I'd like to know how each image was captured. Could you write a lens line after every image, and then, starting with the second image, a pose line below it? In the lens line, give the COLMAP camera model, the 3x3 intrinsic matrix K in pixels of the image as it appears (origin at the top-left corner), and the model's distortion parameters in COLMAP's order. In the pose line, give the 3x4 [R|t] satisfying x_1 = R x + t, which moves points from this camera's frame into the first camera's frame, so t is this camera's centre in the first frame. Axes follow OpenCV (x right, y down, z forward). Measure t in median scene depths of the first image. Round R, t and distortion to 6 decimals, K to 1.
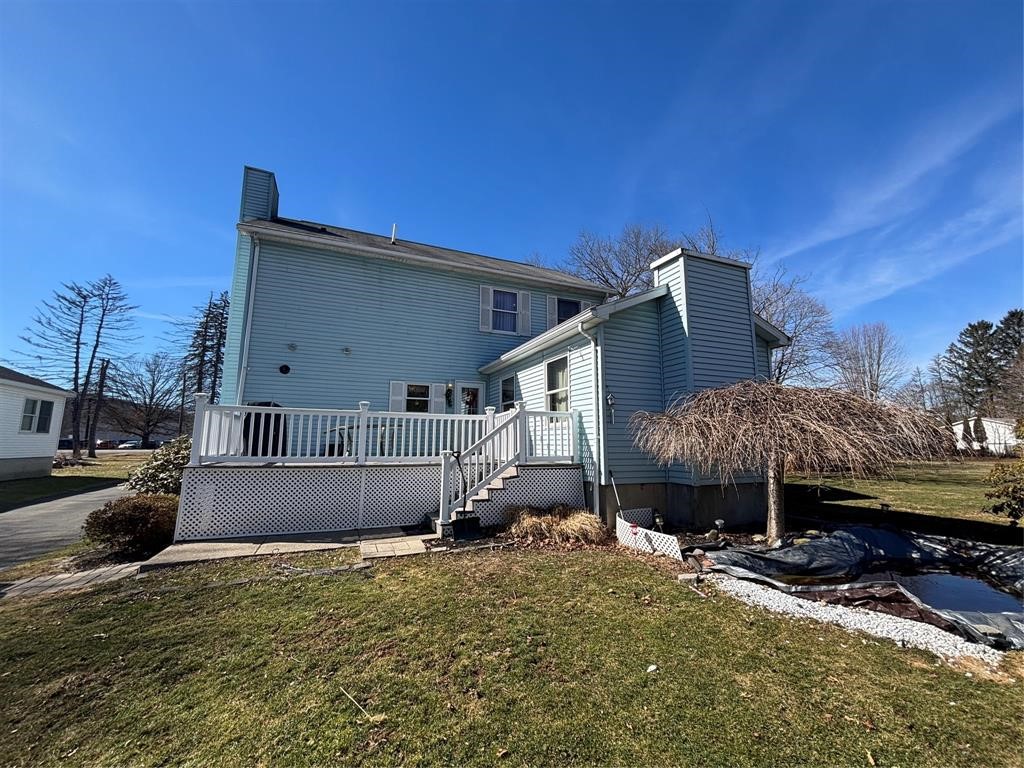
lens RADIAL K [[413.7, 0, 512.0], [0, 413.7, 384.0], [0, 0, 1]] dist [-0.000046, -0.000010]
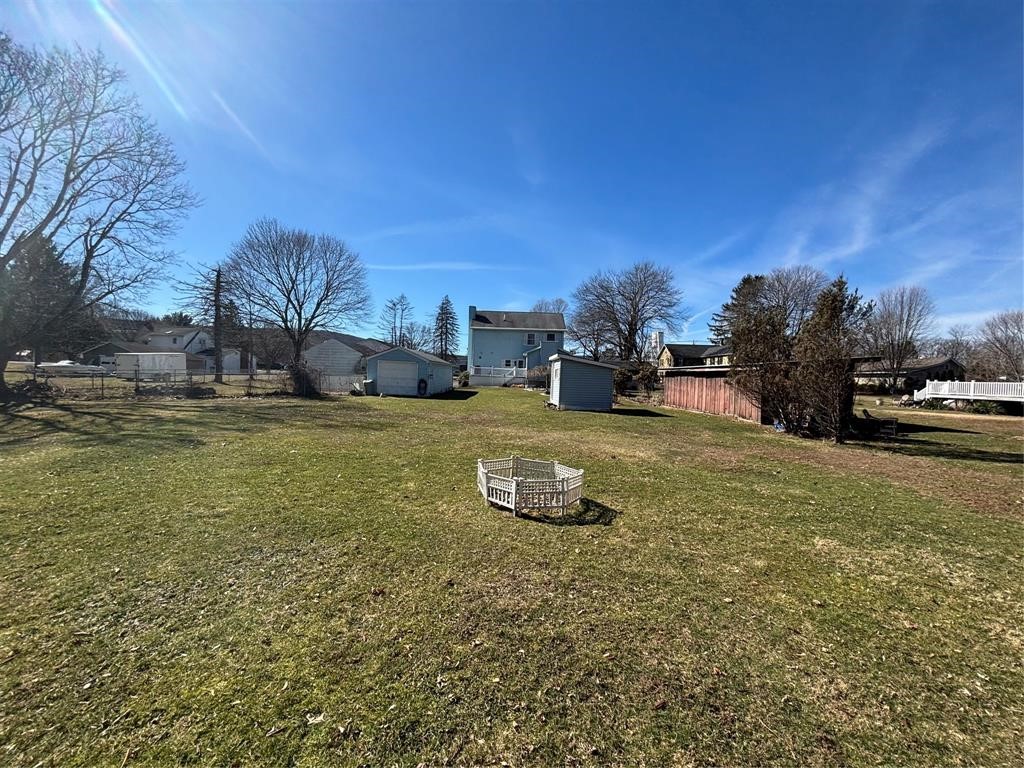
lens RADIAL K [[413.7, 0, 512.0], [0, 413.7, 384.0], [0, 0, 1]] dist [-0.000046, -0.000010]
pose [[0.909487, 0.019525, -0.415274, 1.398636], [0.046664, 0.987790, 0.148641, -0.341107], [0.413105, -0.154566, 0.897471, -2.515247]]
